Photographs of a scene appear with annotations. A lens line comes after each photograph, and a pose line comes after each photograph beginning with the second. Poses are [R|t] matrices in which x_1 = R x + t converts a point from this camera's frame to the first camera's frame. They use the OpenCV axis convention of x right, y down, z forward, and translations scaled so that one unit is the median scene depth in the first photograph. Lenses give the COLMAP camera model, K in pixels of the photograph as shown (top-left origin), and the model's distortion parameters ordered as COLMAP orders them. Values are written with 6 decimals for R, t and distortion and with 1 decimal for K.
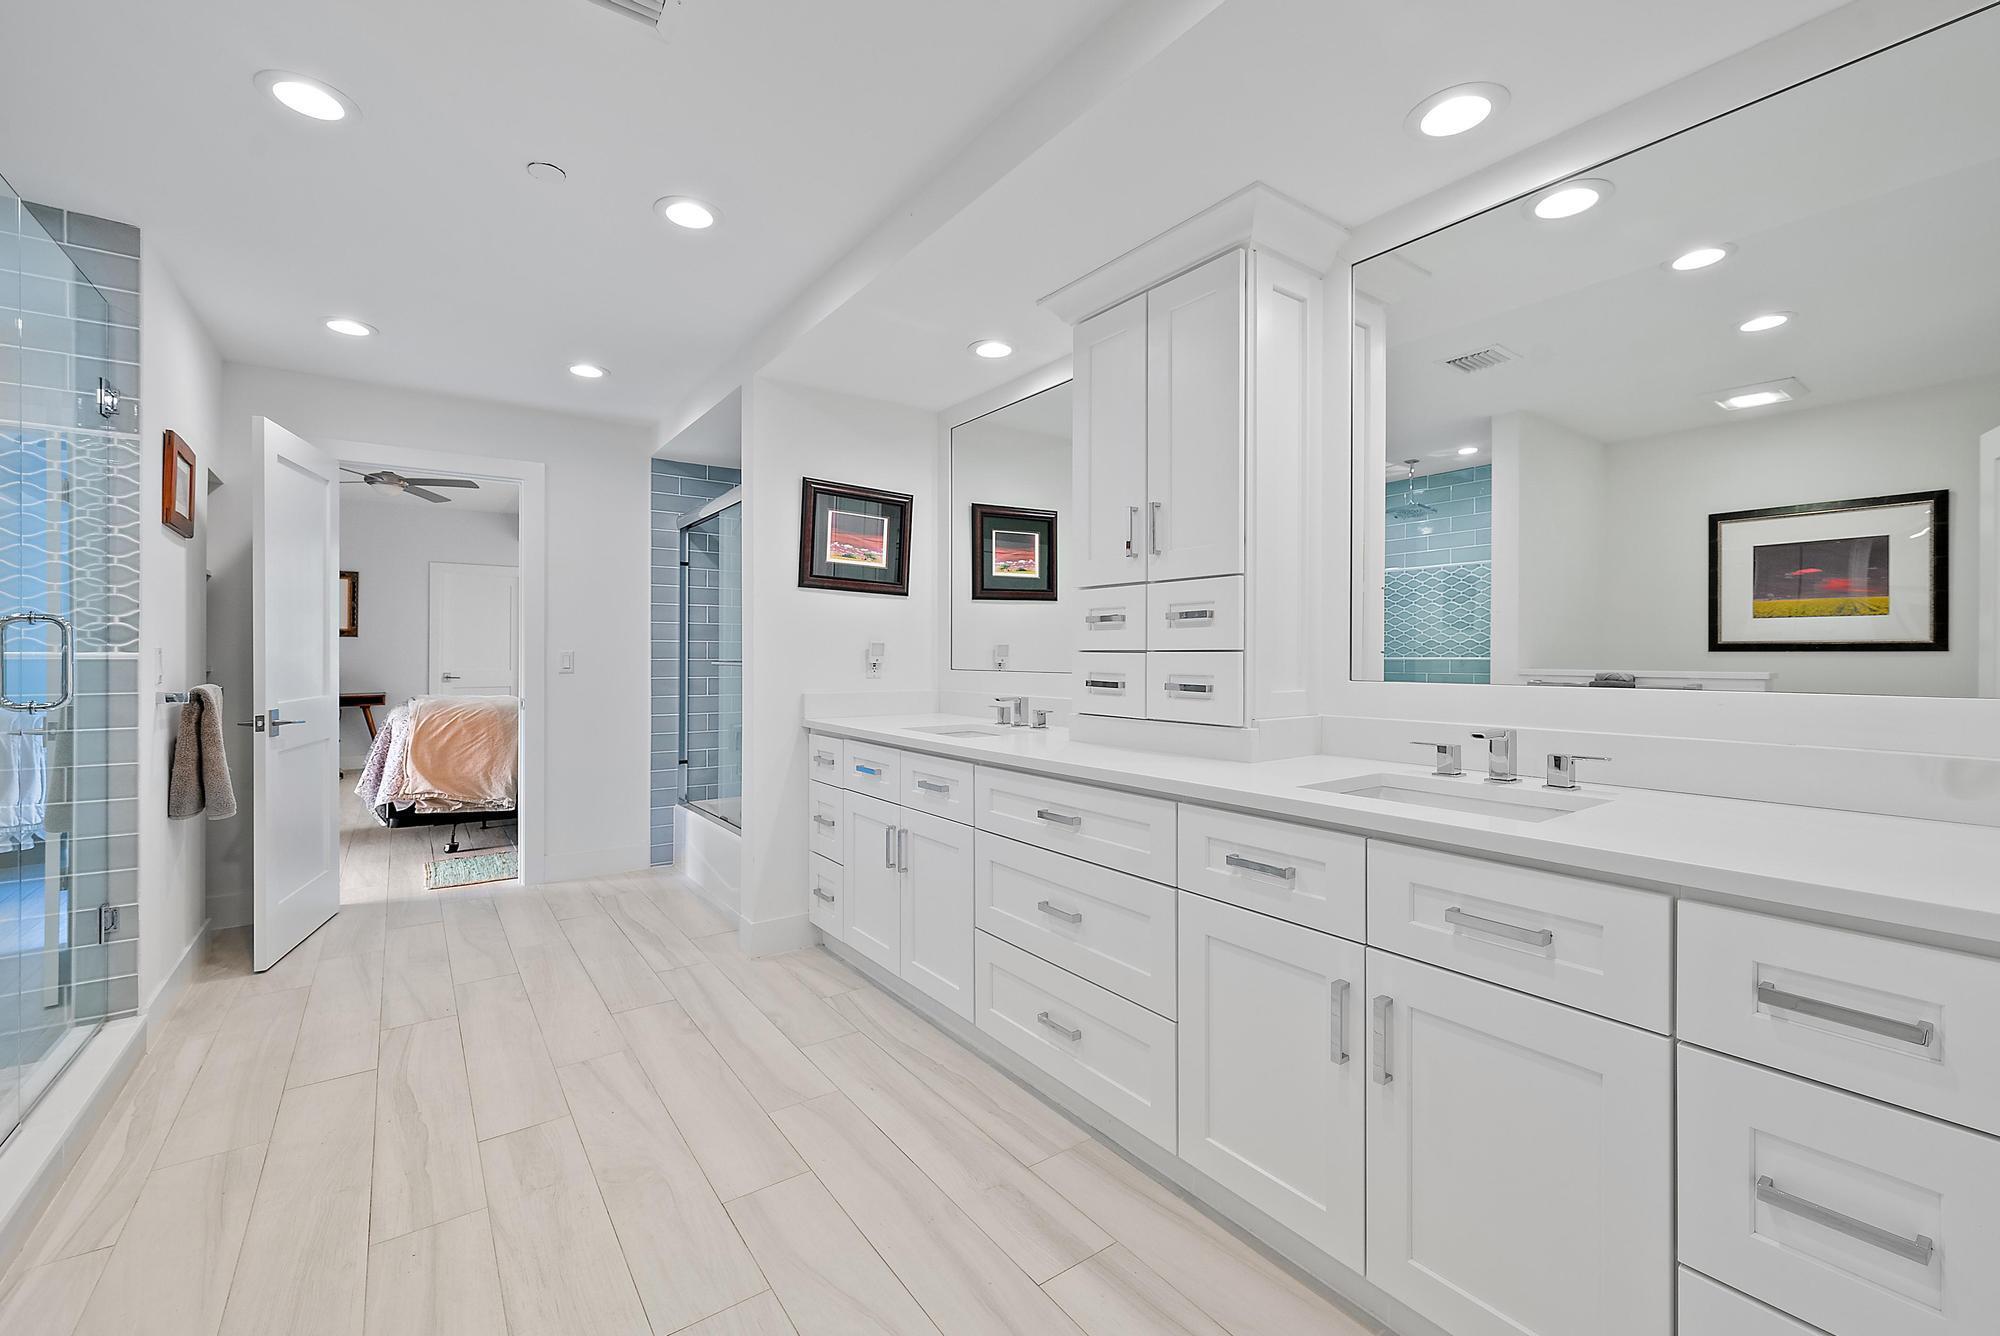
lens RADIAL K [[823.6, 0, 1000.0], [0, 823.6, 654.5], [0, 0, 1]] dist [0.000286, 0.000175]
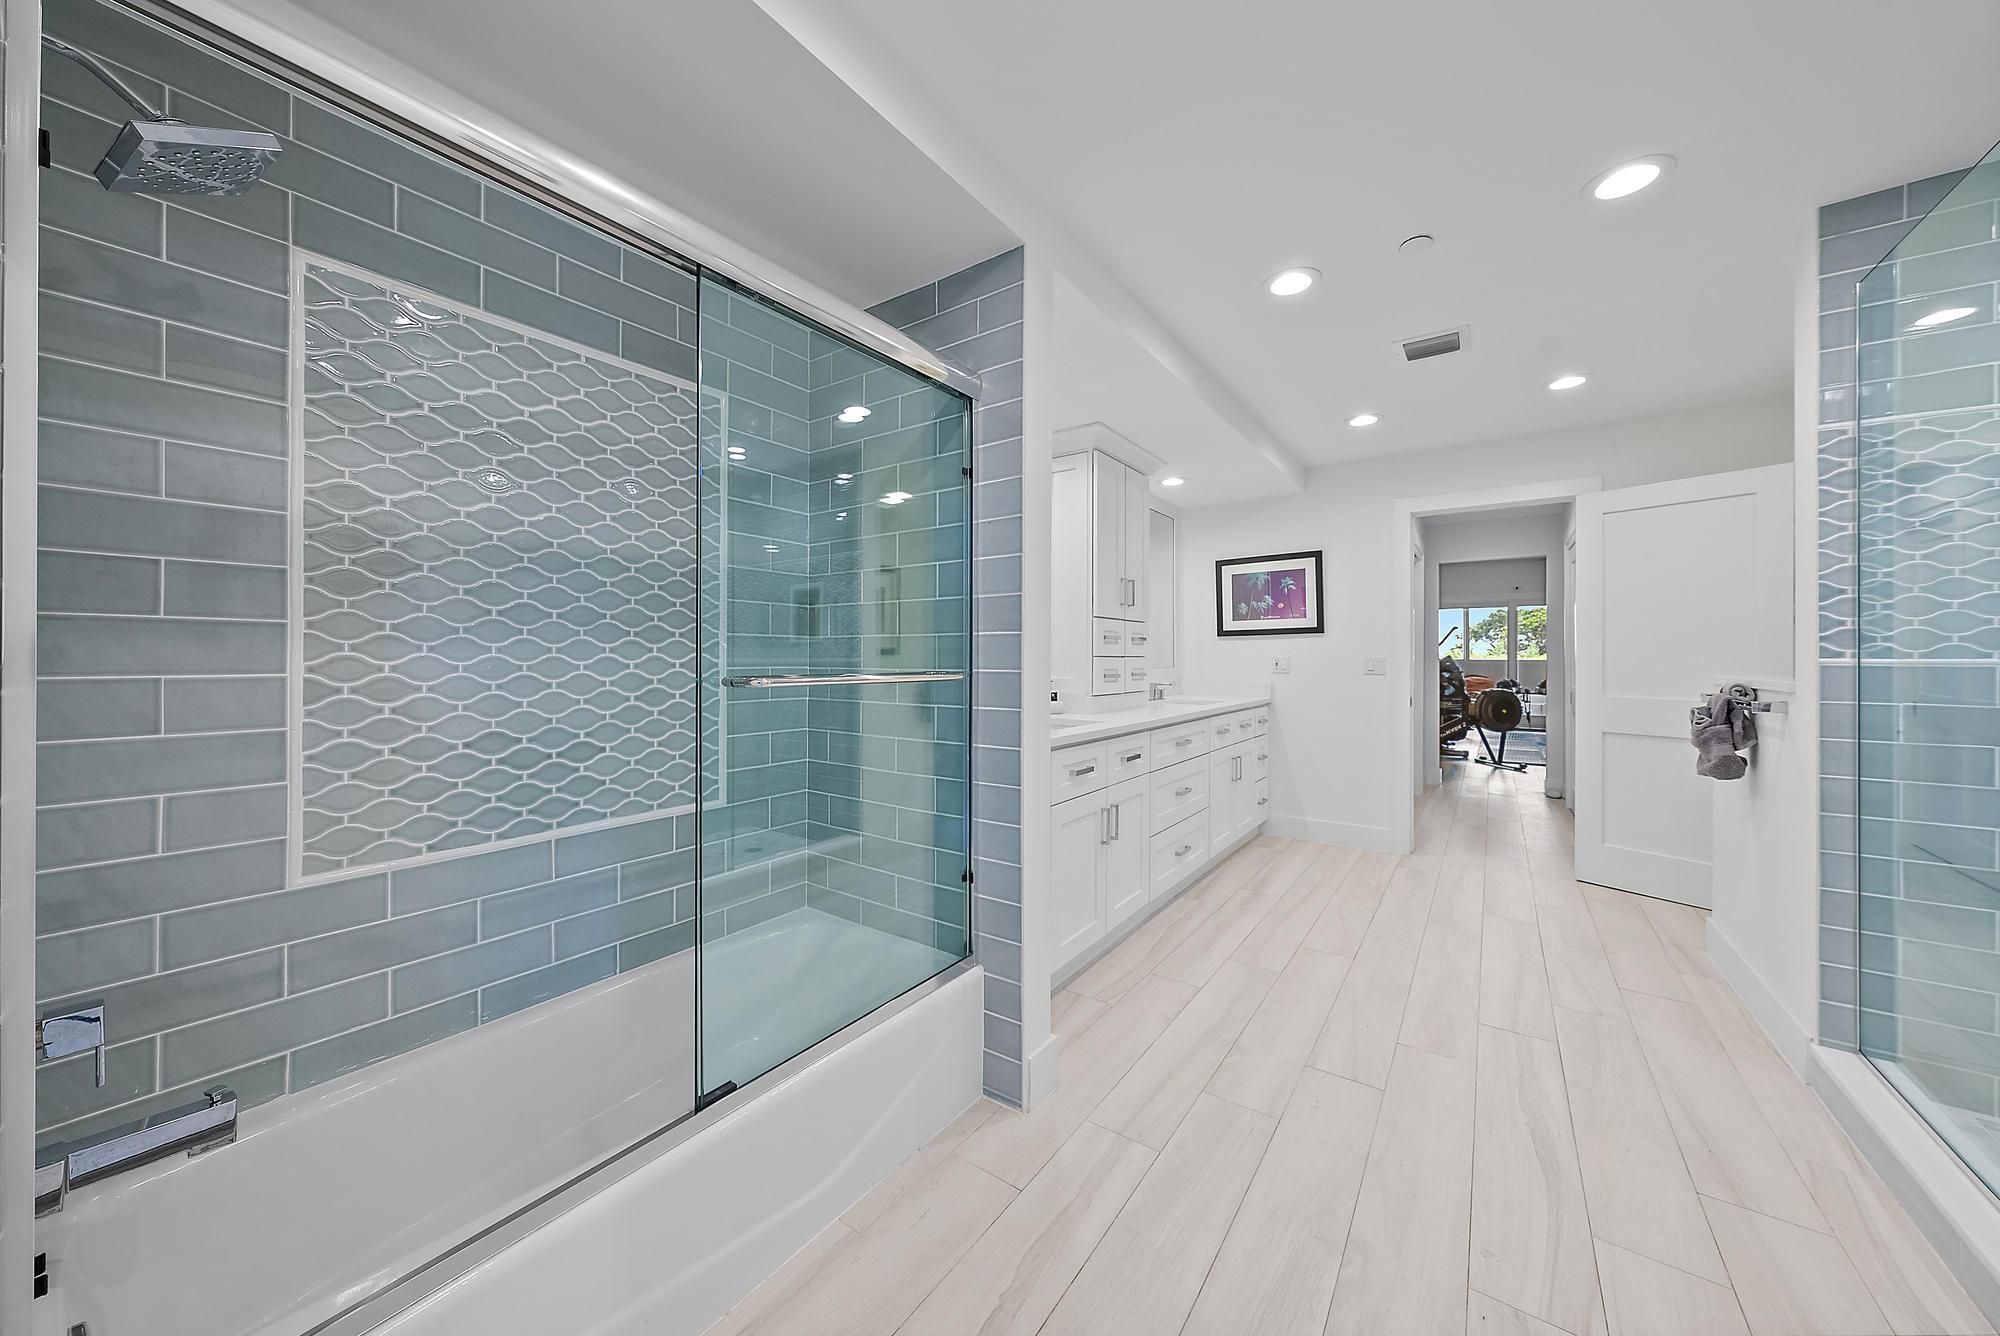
lens RADIAL K [[682.6, 0, 1004.6], [0, 682.6, 656.9], [0, 0, 1]] dist [-0.001164, -0.000236]
pose [[-0.315712, -0.000187, 0.948855, -1.238704], [-0.002296, 0.999997, -0.000567, -0.002579], [-0.948852, -0.002357, -0.315711, 1.793186]]
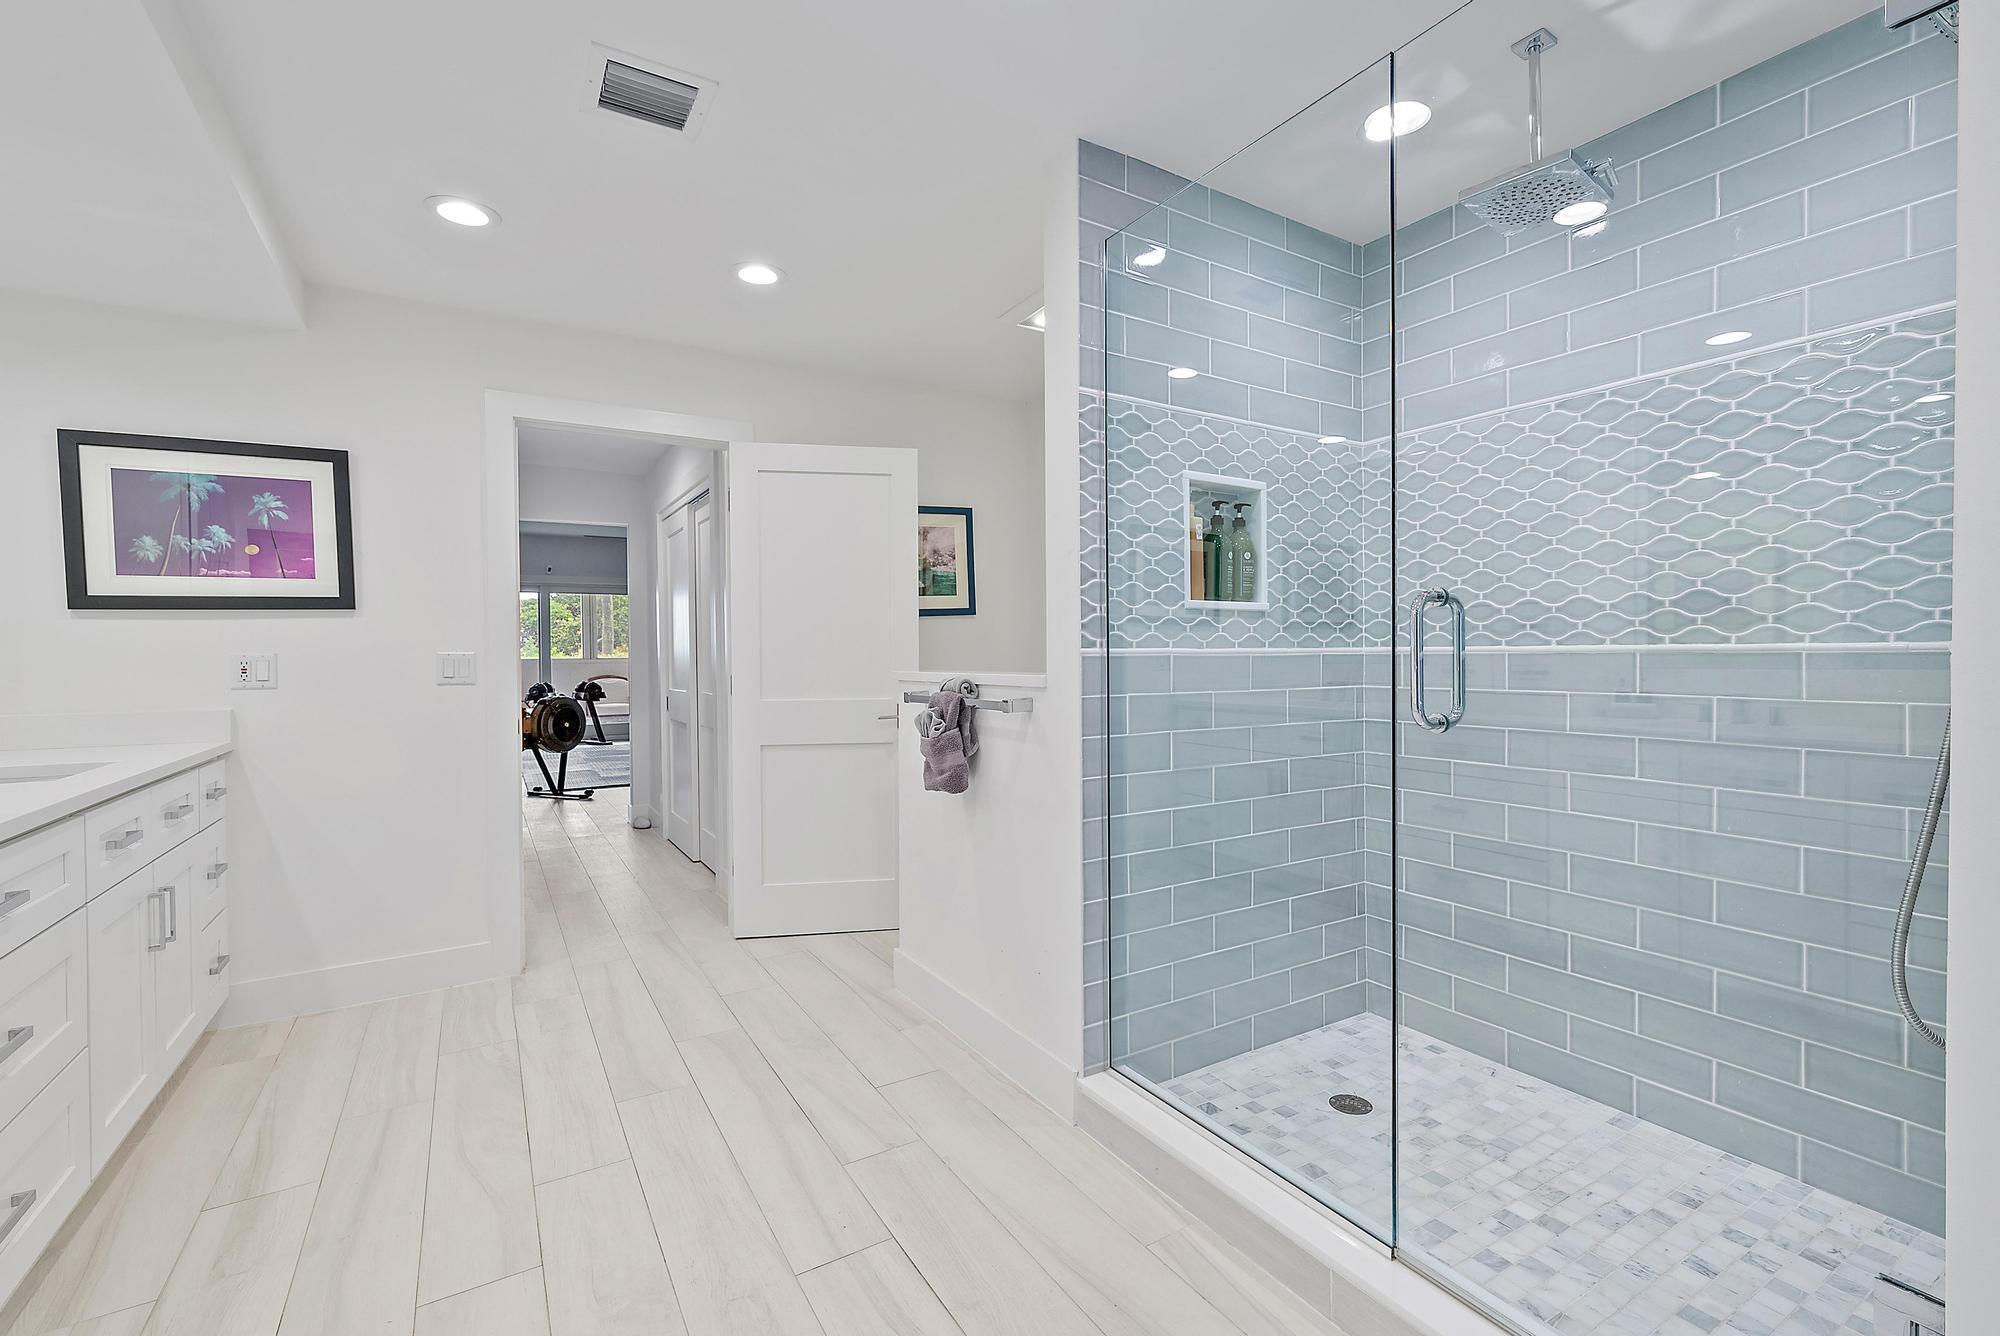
lens RADIAL K [[859.7, 0, 1006.5], [0, 859.7, 665.6], [0, 0, 1]] dist [-0.003768, -0.000404]
pose [[-0.997108, 0.007419, 0.075632, -0.742523], [0.008465, 0.999873, 0.013518, 0.002003], [-0.075522, 0.014120, -0.997044, 1.523646]]
